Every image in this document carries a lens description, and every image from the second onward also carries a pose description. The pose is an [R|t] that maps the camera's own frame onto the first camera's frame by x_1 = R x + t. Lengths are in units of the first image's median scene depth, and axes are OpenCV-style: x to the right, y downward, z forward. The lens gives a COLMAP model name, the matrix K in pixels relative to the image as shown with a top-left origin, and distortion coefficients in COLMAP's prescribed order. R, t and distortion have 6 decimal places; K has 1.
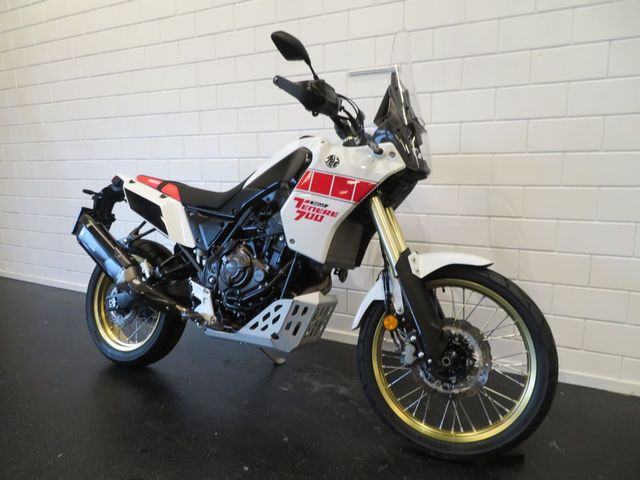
lens RADIAL K [[459.2, 0, 320.0], [0, 459.2, 240.0], [0, 0, 1]] dist [0.005103, 0.001627]
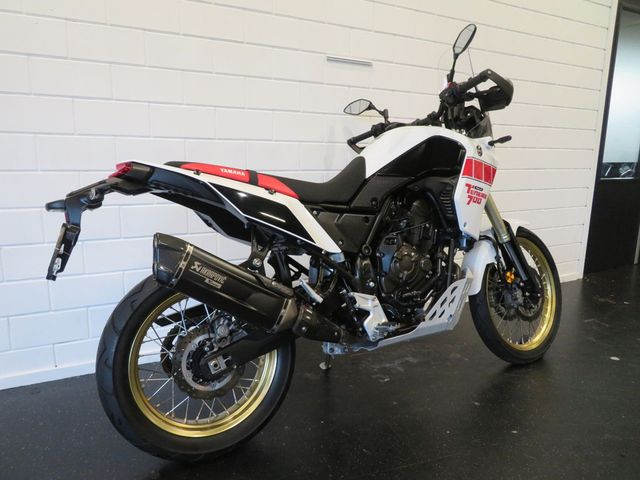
lens RADIAL K [[459.2, 0, 320.0], [0, 459.2, 240.0], [0, 0, 1]] dist [0.005103, 0.001627]
pose [[0.556654, -0.144589, 0.818065, -1.115644], [0.115056, 0.988665, 0.096452, -0.102770], [-0.822738, 0.040433, 0.566980, 0.660902]]
